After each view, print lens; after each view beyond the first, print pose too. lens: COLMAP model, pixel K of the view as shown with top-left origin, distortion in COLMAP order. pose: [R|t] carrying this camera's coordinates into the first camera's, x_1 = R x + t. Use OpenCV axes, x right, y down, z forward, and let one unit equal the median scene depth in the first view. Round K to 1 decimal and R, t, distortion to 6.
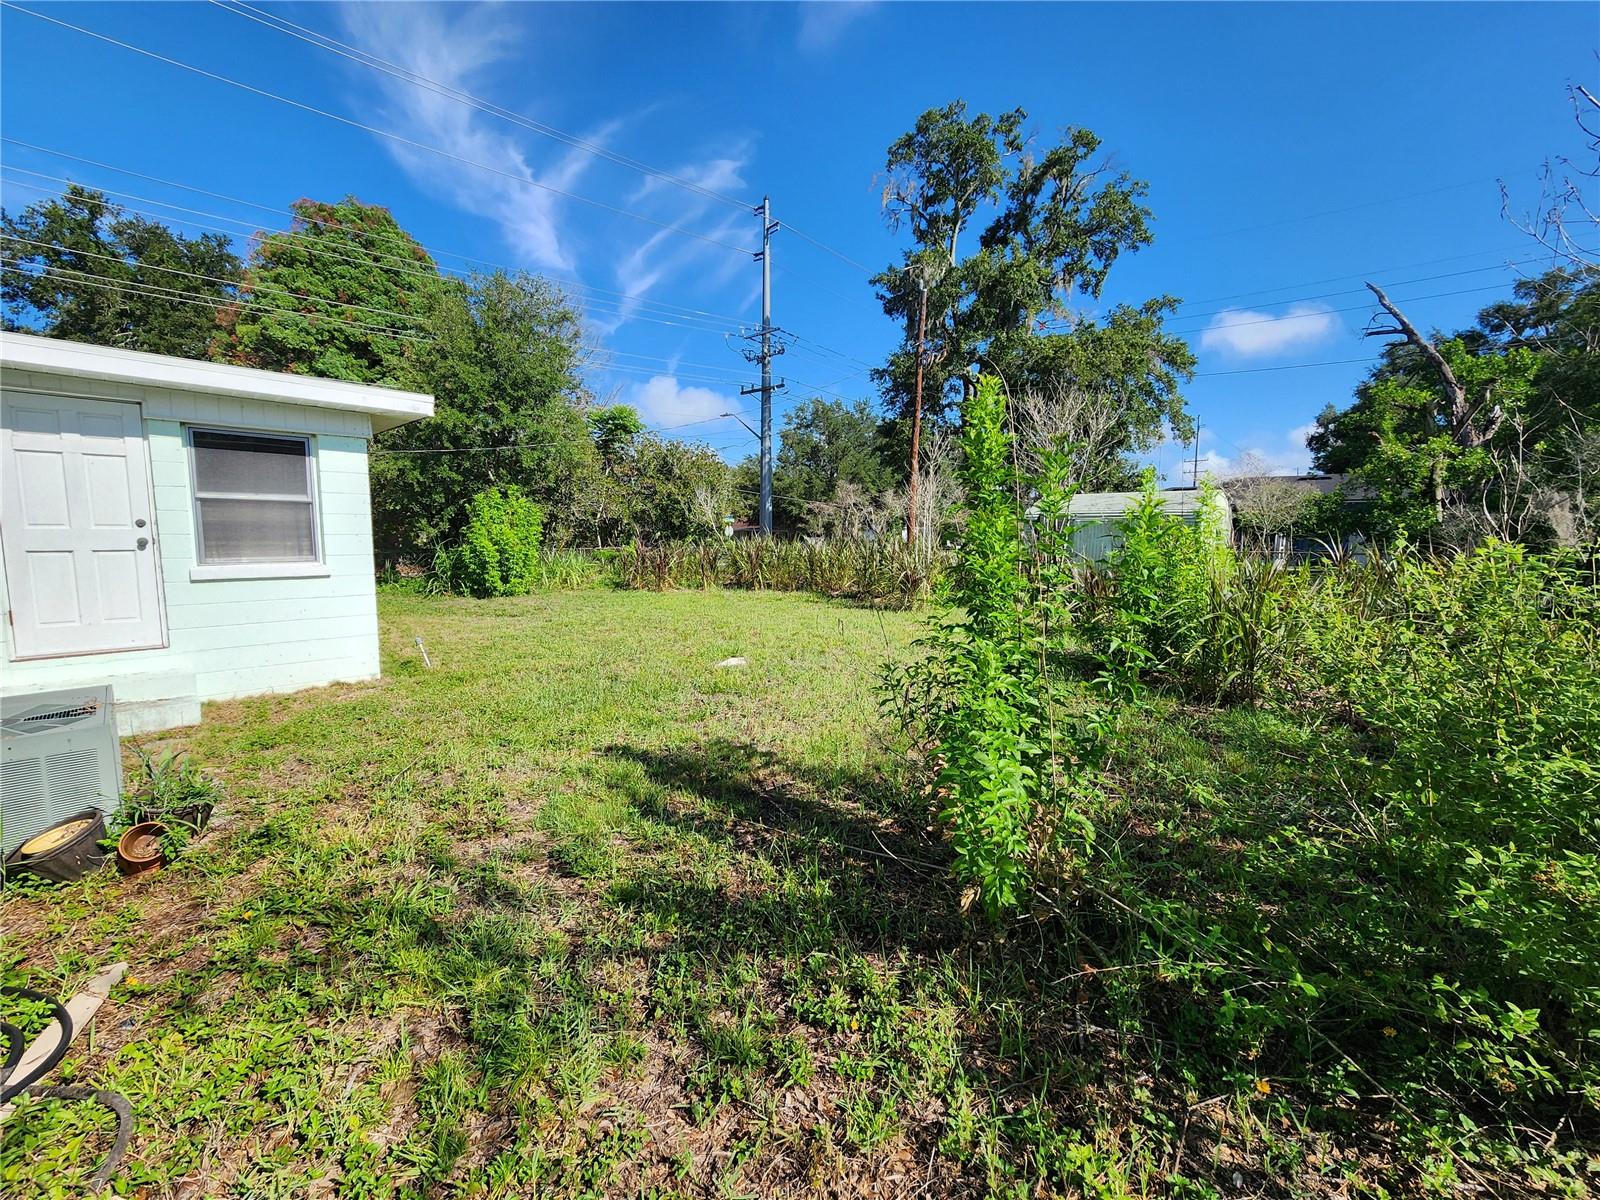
lens RADIAL K [[655.0, 0, 800.0], [0, 655.0, 600.0], [0, 0, 1]] dist [0.002483, 0.000117]
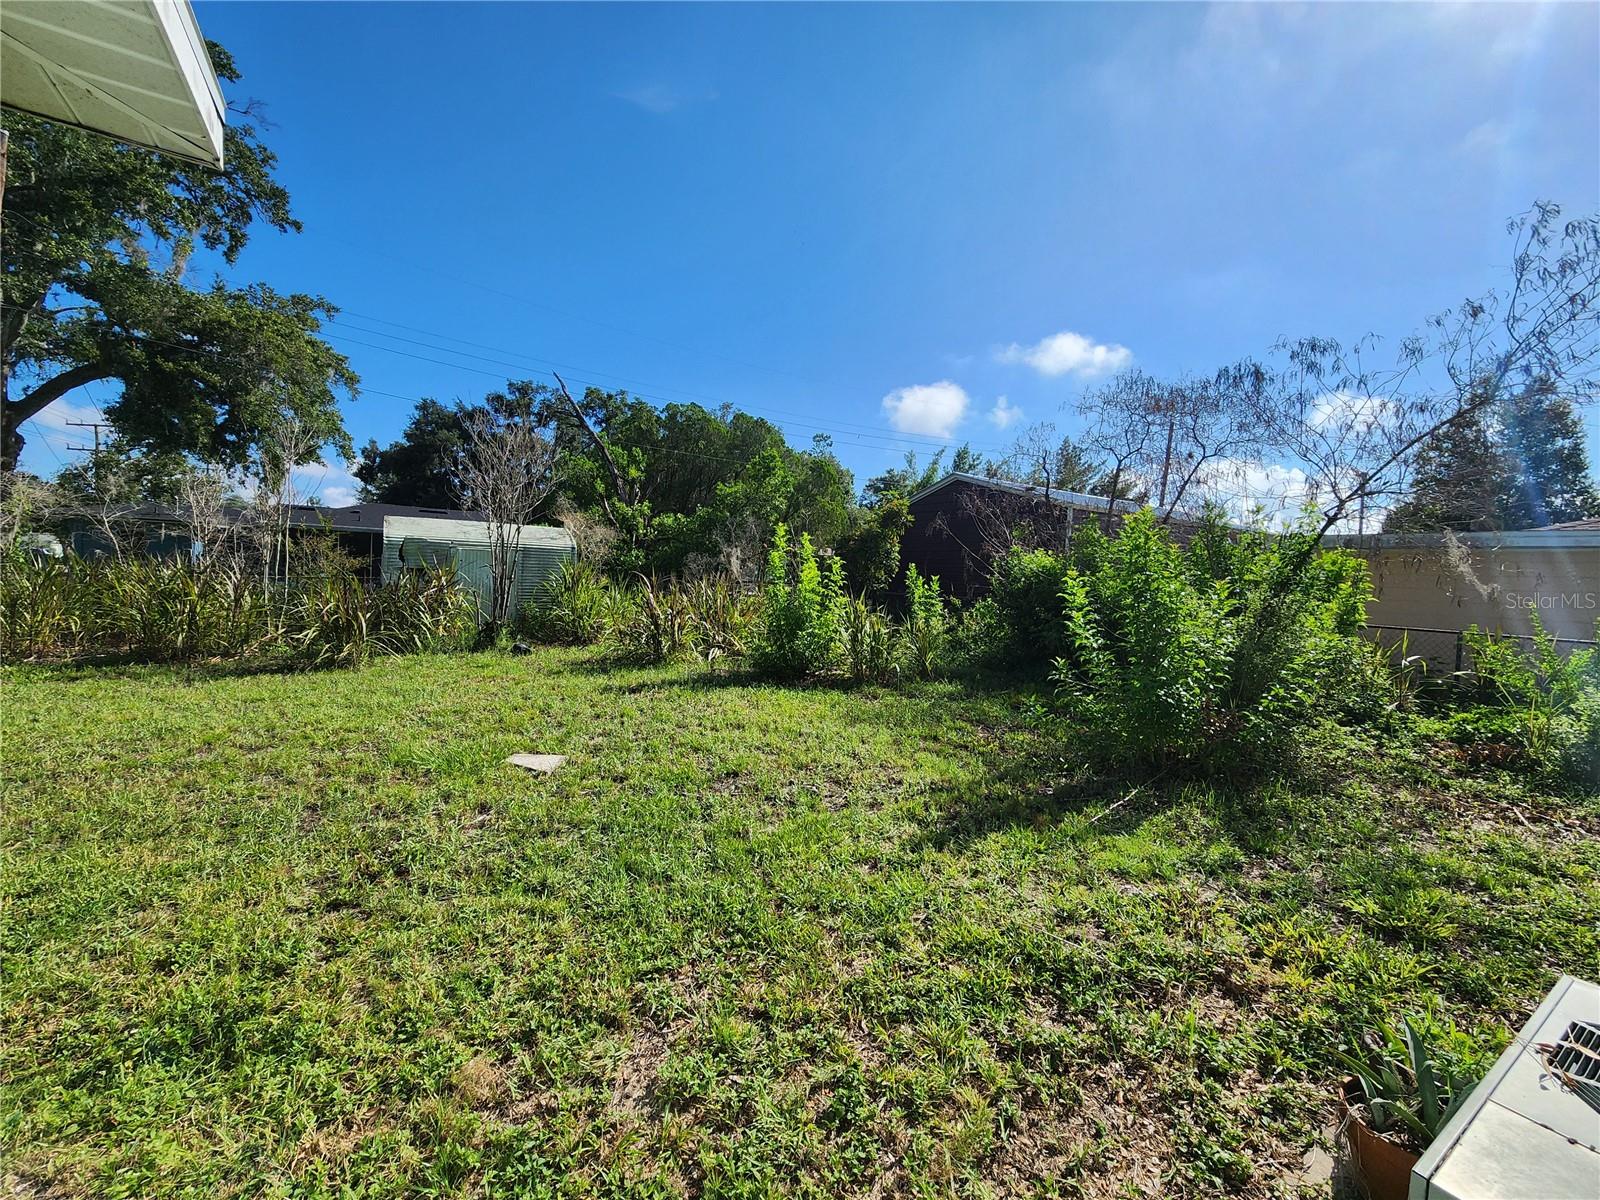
lens RADIAL K [[655.0, 0, 800.0], [0, 655.0, 600.0], [0, 0, 1]] dist [0.002483, 0.000117]
pose [[0.225487, -0.040375, 0.973409, -0.190613], [0.076656, 0.996779, 0.023588, -0.015297], [-0.971226, 0.069299, 0.227855, 0.172844]]
